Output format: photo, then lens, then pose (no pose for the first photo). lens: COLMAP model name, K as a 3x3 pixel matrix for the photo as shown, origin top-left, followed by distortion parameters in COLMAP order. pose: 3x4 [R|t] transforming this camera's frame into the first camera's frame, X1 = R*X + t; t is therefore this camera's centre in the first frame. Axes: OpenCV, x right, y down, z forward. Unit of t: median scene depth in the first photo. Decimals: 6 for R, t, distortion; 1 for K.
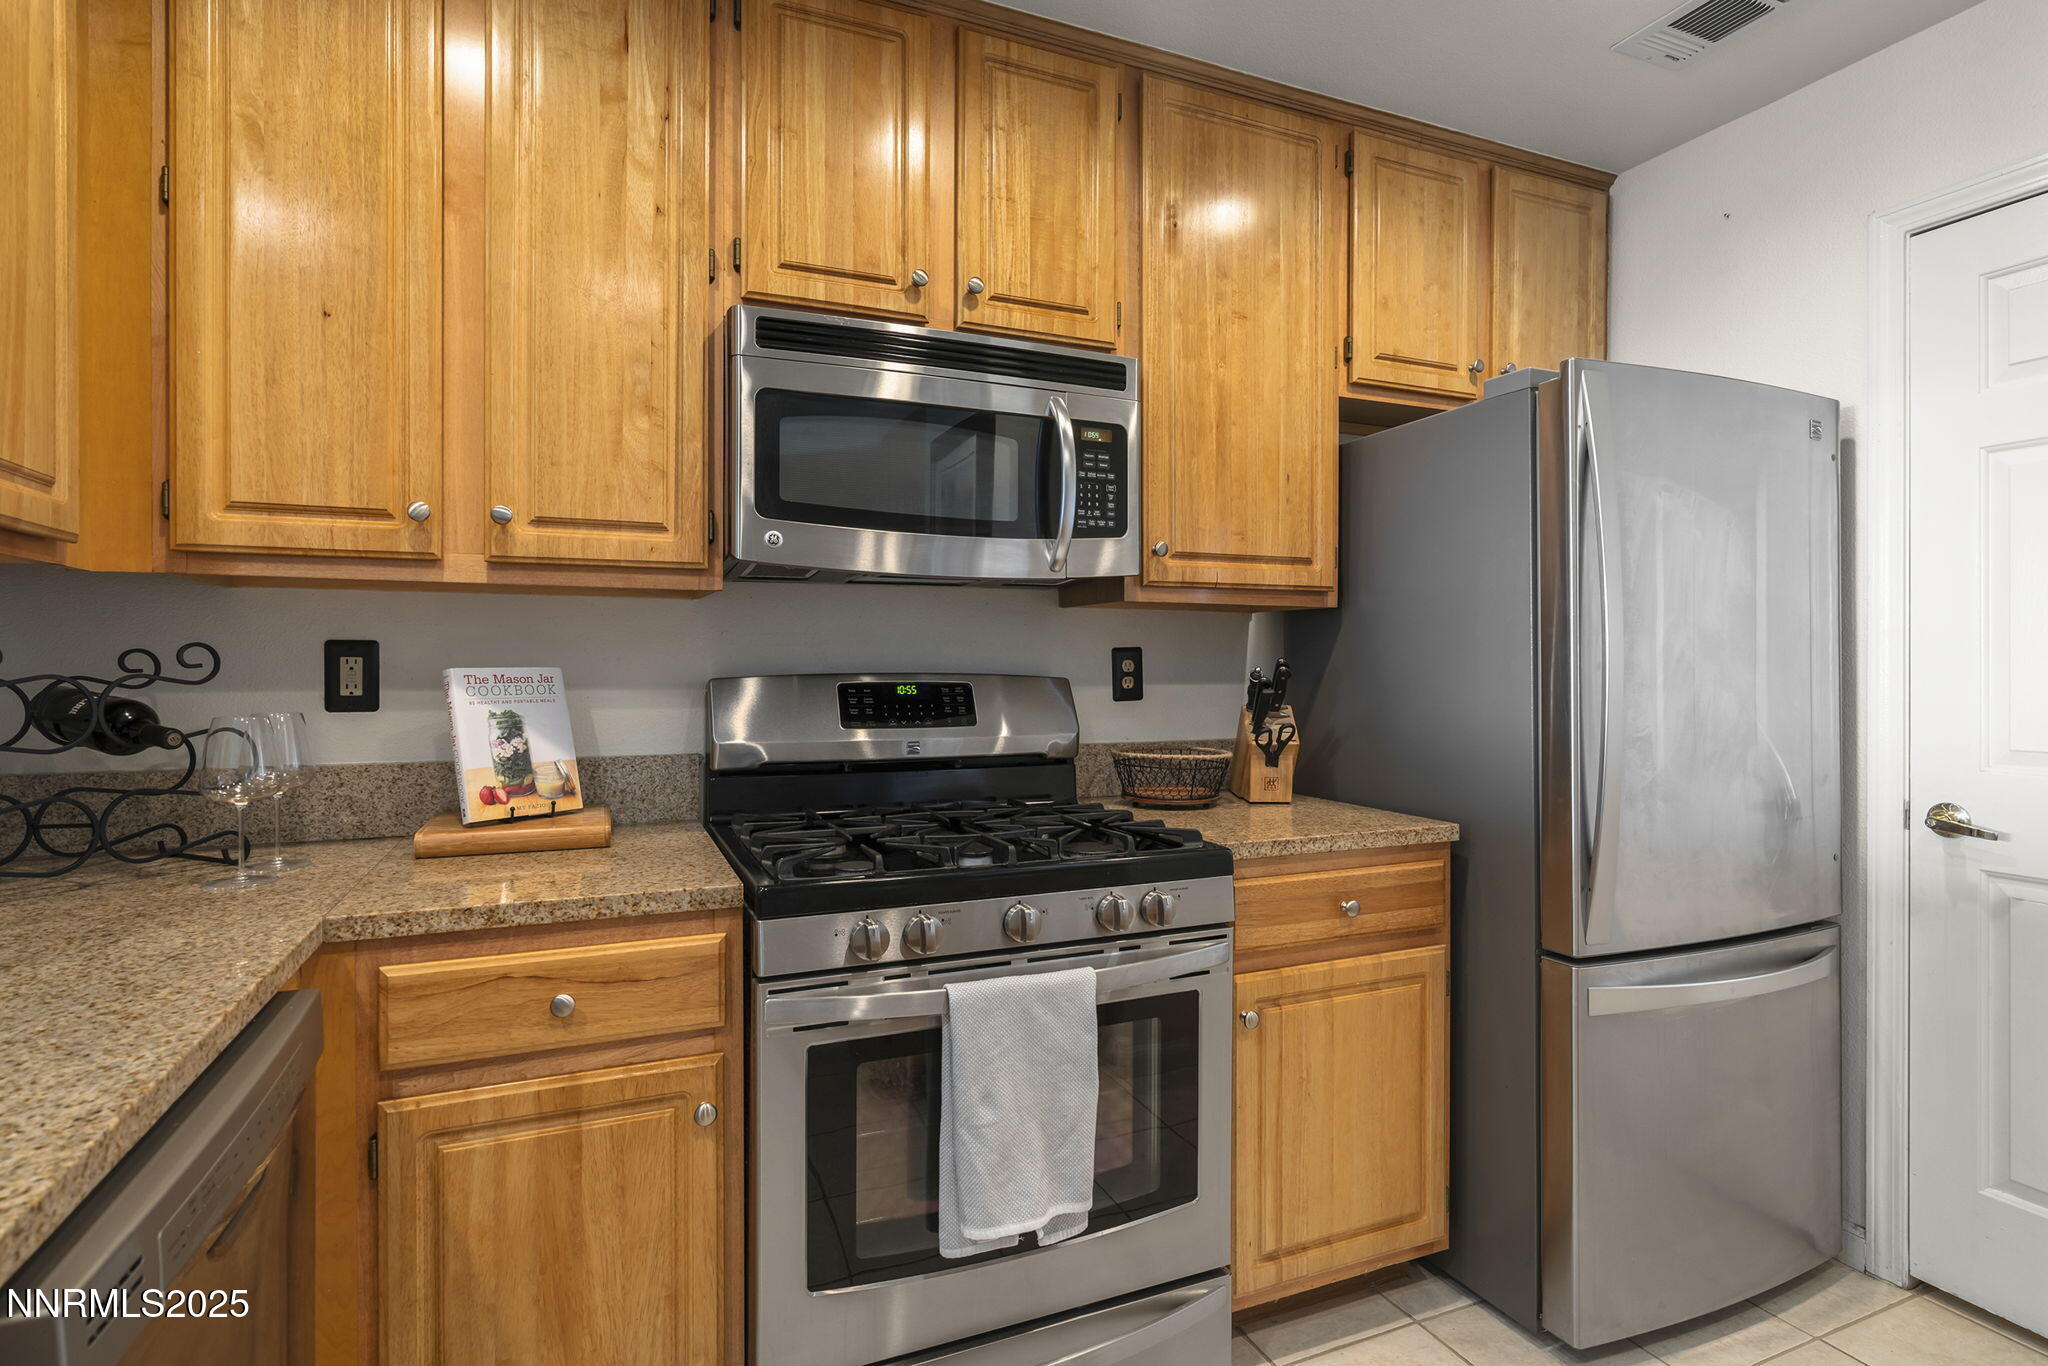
lens RADIAL K [[1006.4, 0, 1019.9], [0, 1006.4, 666.8], [0, 0, 1]] dist [-0.006543, 0.000314]
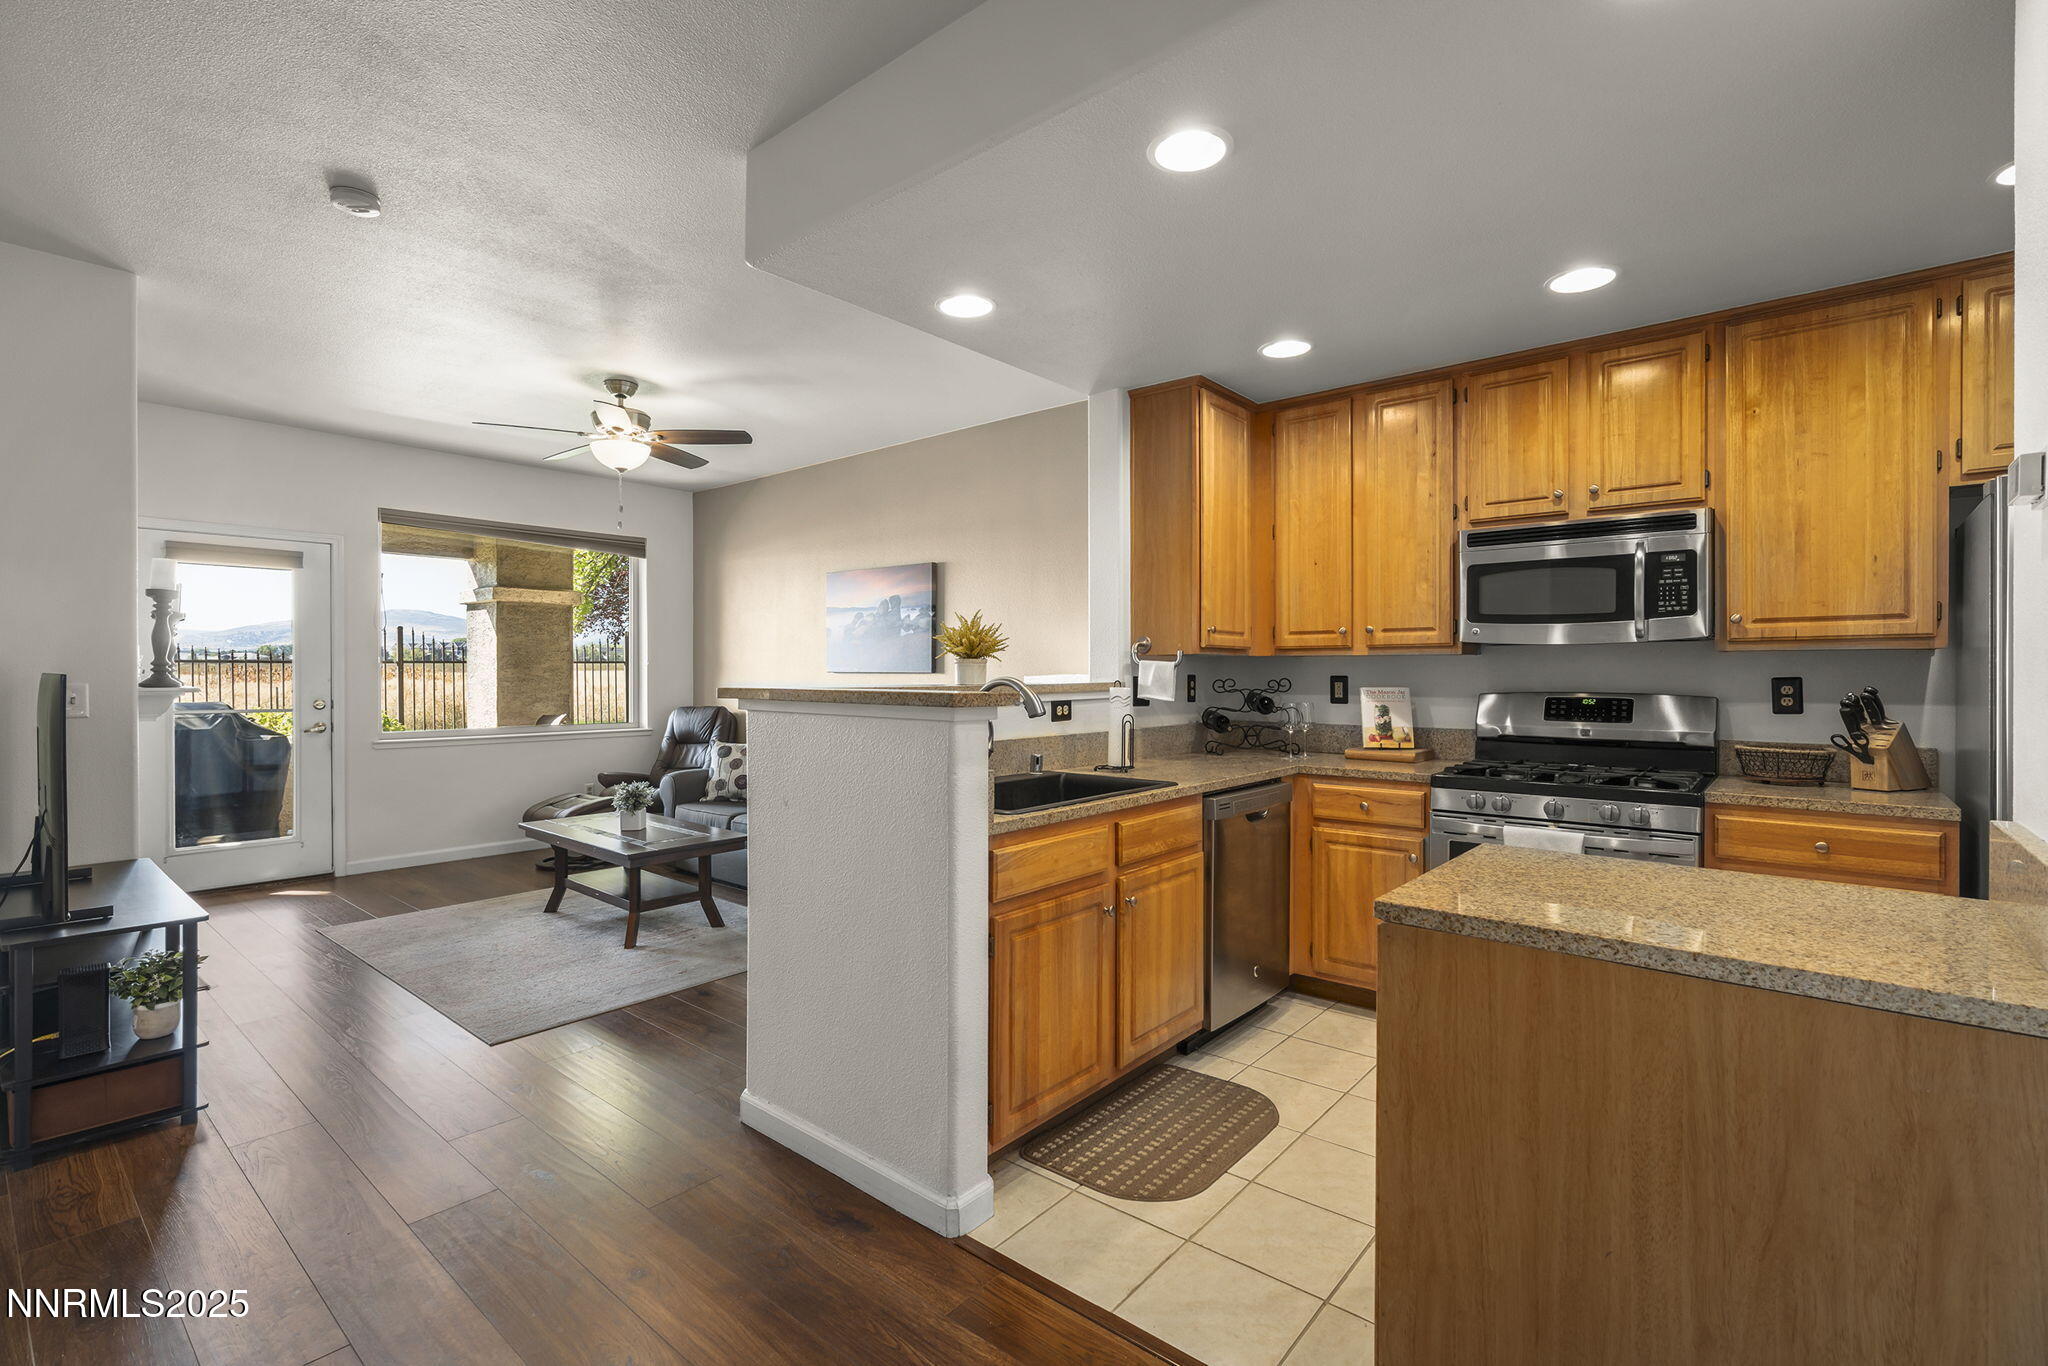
lens RADIAL K [[938.1, 0, 1015.9], [0, 938.1, 677.1], [0, 0, 1]] dist [-0.007594, 0.002263]
pose [[0.447034, 0.003935, -0.894508, 1.069409], [-0.001676, 0.999992, 0.003562, -0.029232], [0.894515, -0.000093, 0.447038, -0.780053]]
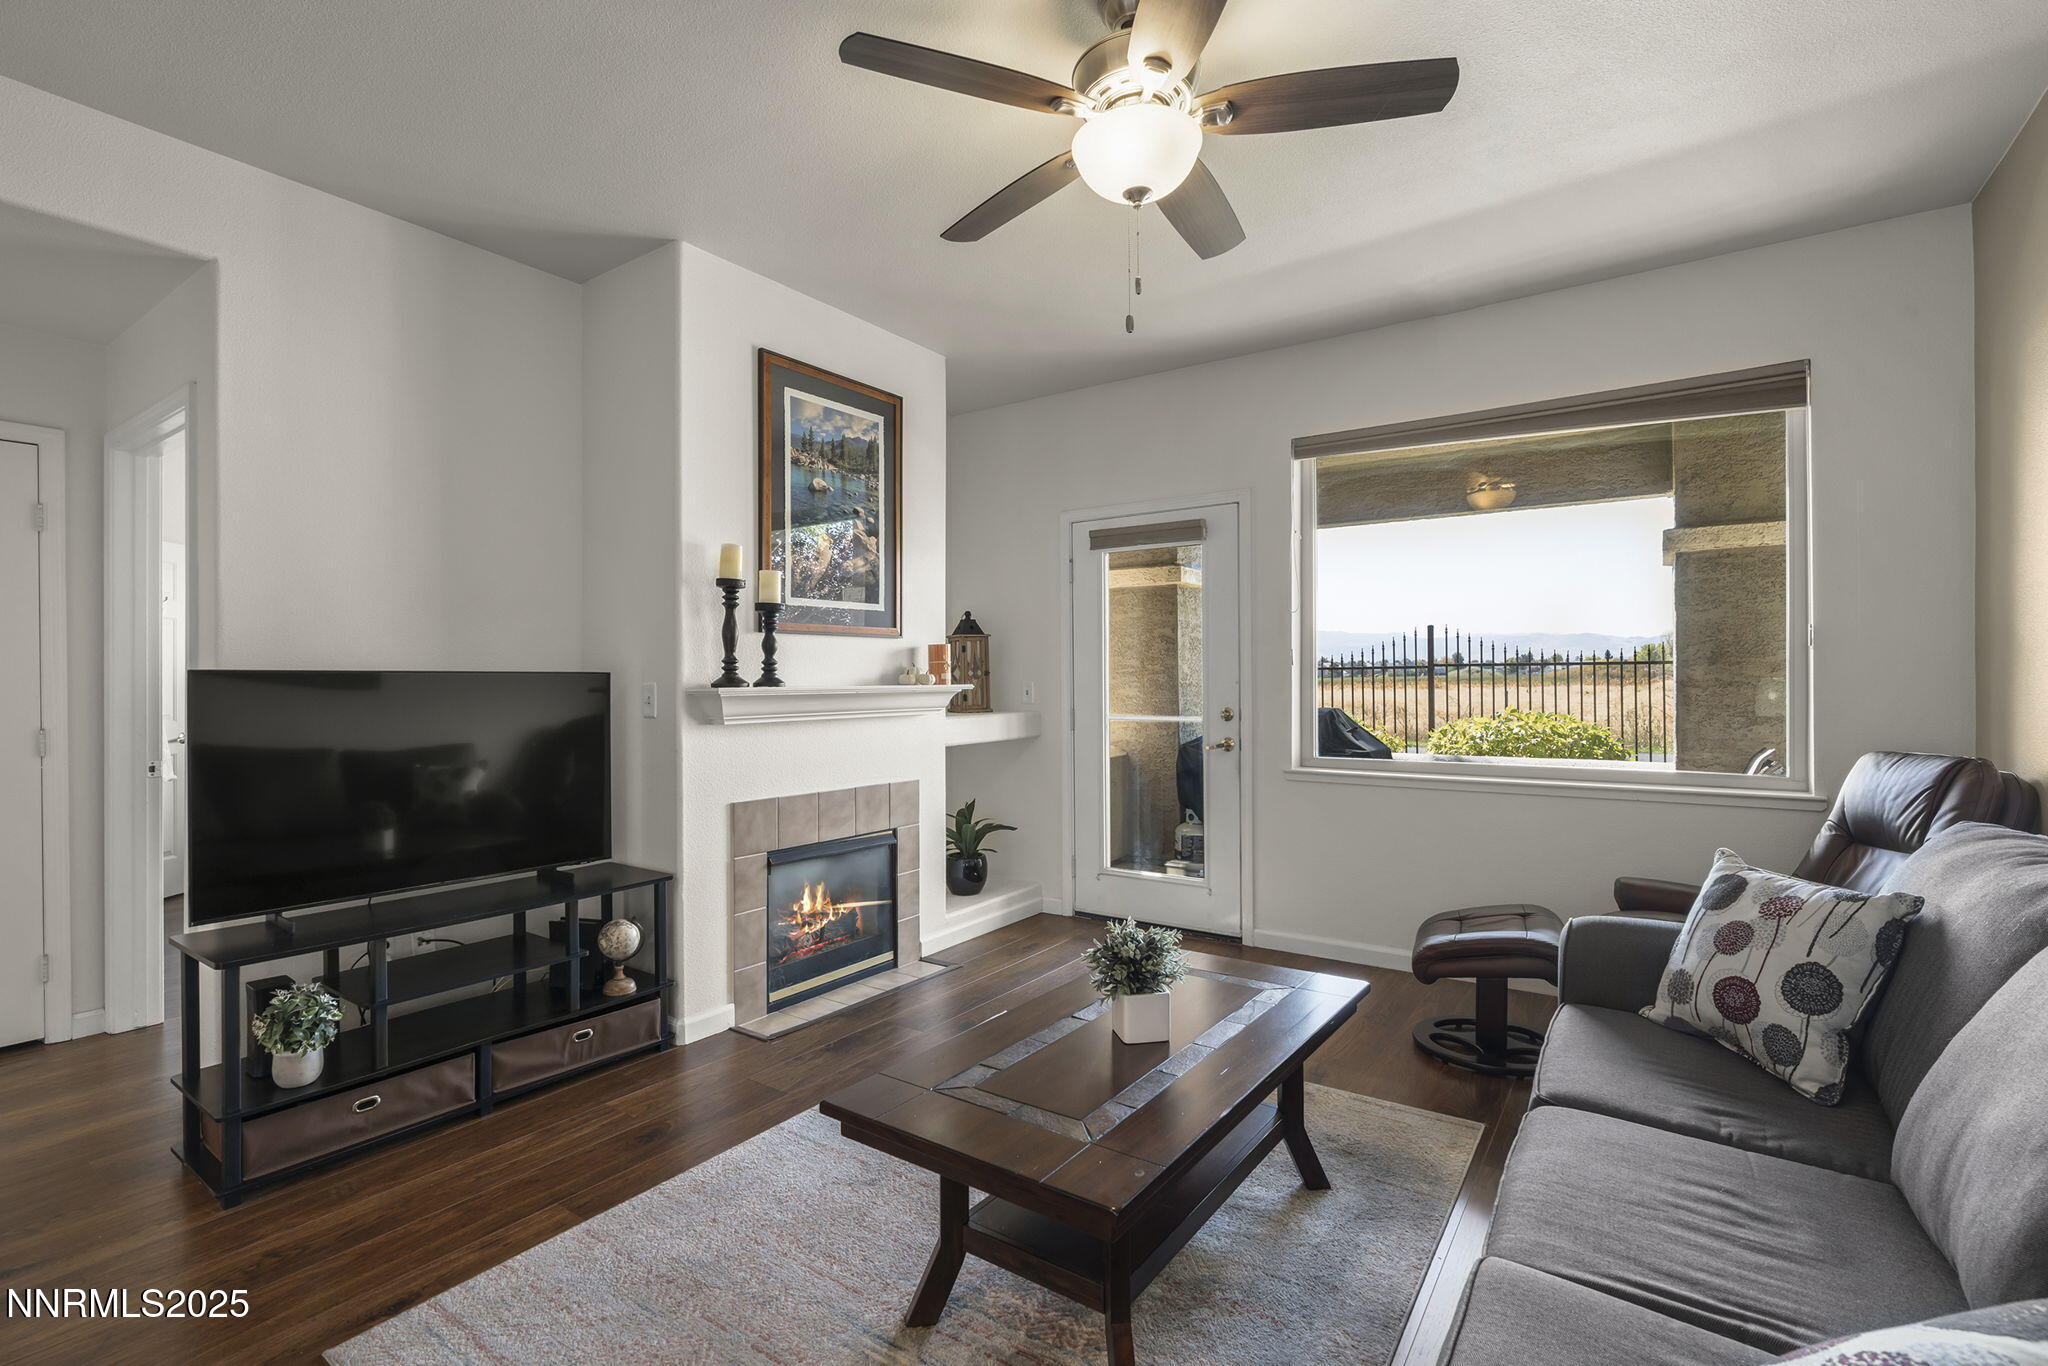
lens RADIAL K [[938.1, 0, 1022.1], [0, 938.1, 679.8], [0, 0, 1]] dist [-0.007594, 0.002263]
pose [[-0.850612, 0.001330, -0.525793, -1.087896], [0.001349, 0.999999, 0.000346, -0.010582], [0.525792, -0.000415, -0.850613, 0.318776]]
